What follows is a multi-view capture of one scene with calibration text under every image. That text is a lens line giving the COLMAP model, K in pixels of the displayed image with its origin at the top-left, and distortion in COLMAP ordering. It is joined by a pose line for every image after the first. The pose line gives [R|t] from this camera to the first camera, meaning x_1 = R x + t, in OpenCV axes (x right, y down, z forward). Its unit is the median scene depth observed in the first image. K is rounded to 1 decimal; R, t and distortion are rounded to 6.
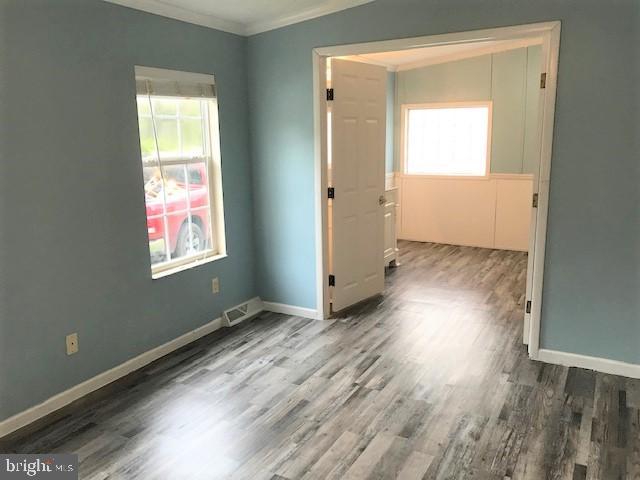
lens RADIAL K [[527.0, 0, 315.8], [0, 527.0, 239.5], [0, 0, 1]] dist [0.042202, -0.040393]
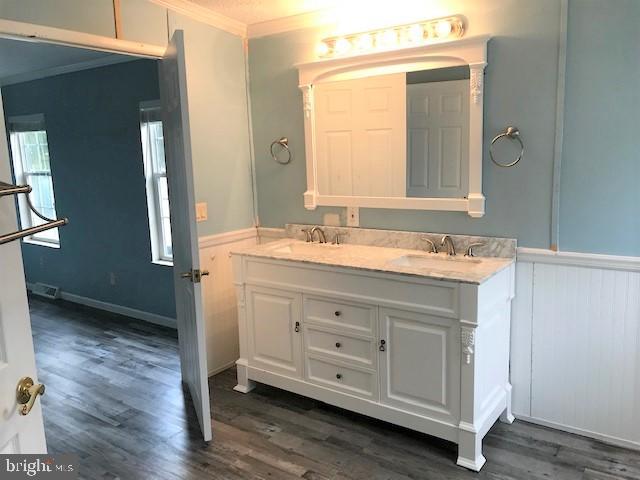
lens RADIAL K [[527.0, 0, 316.8], [0, 527.0, 235.0], [0, 0, 1]] dist [0.042202, -0.040393]
pose [[-0.126894, 0.181377, -0.975192, 0.501763], [-0.155746, 0.967302, 0.200175, -0.176199], [0.979613, 0.177284, -0.094497, 0.827837]]
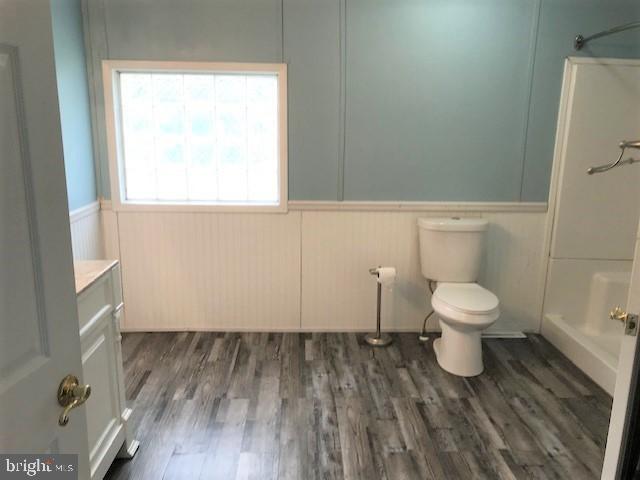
lens RADIAL K [[527.0, 0, 305.8], [0, 527.0, 237.8], [0, 0, 1]] dist [0.042202, -0.040393]
pose [[0.864636, -0.085636, 0.495047, 0.077257], [0.077030, 0.996312, 0.037809, -0.109352], [-0.496459, 0.005443, 0.868043, 0.539907]]
